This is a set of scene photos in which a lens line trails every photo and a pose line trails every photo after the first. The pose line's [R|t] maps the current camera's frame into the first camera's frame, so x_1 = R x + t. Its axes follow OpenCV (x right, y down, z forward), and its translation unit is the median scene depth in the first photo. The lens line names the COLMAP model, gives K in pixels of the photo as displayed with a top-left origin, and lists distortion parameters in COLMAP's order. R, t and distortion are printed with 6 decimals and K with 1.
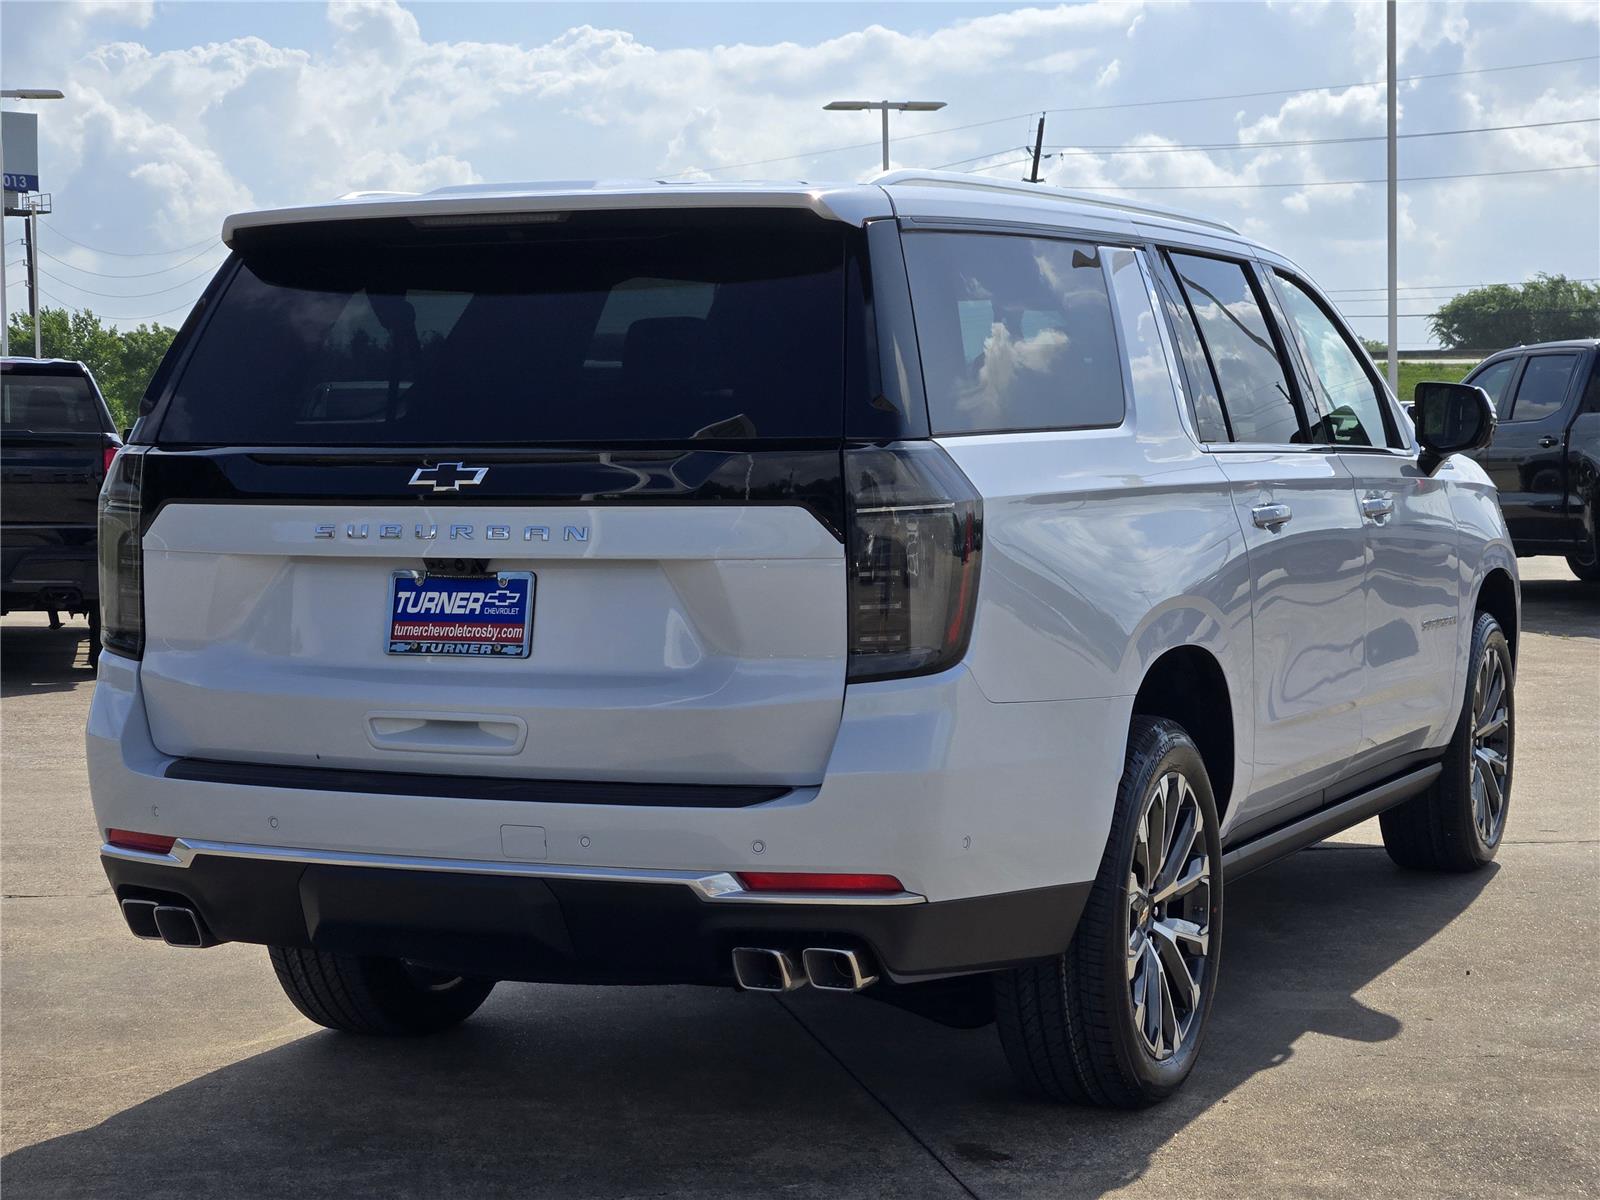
lens RADIAL K [[2946.1, 0, 795.4], [0, 2946.1, 604.5], [0, 0, 1]] dist [0.019731, 0.000000]
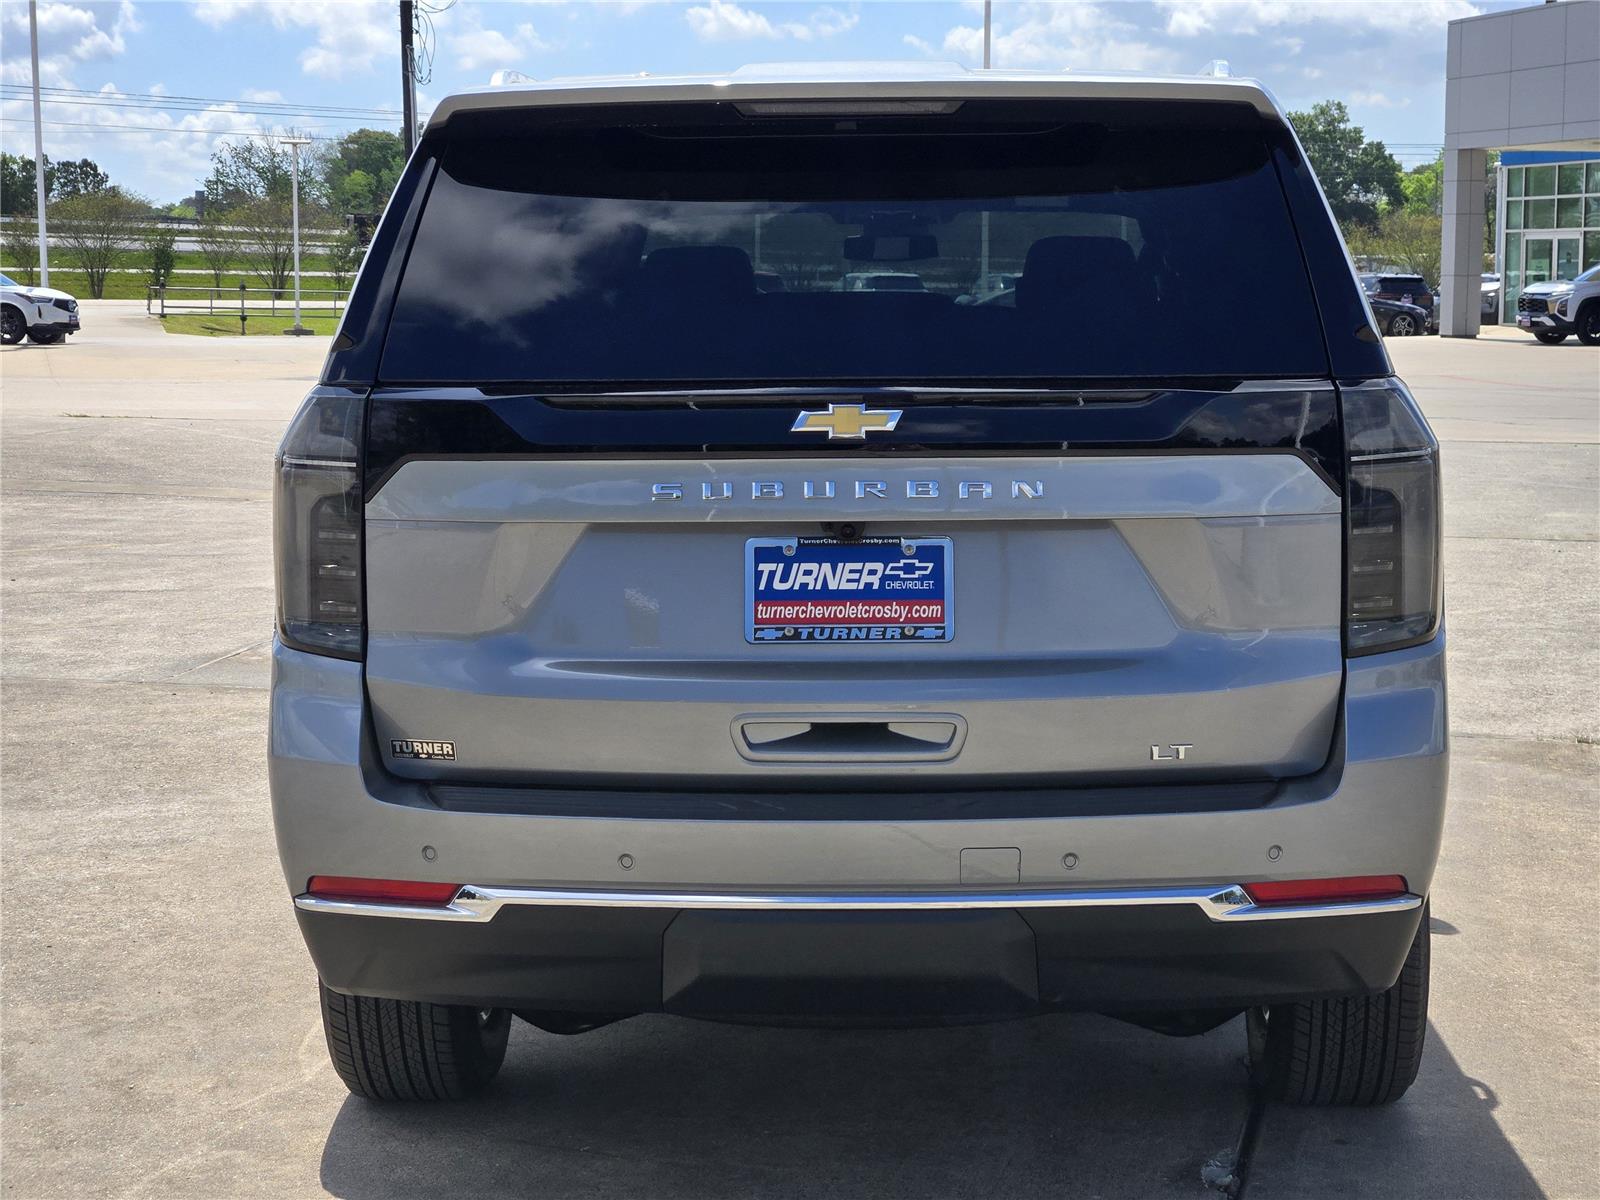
lens RADIAL K [[2946.1, 0, 831.7], [0, 2946.1, 601.9], [0, 0, 1]] dist [0.019731, 0.000000]
pose [[0.920362, -0.033630, 0.389620, -0.436623], [0.021632, 0.999148, 0.035144, -0.022196], [-0.390470, -0.023917, 0.920305, 0.250543]]
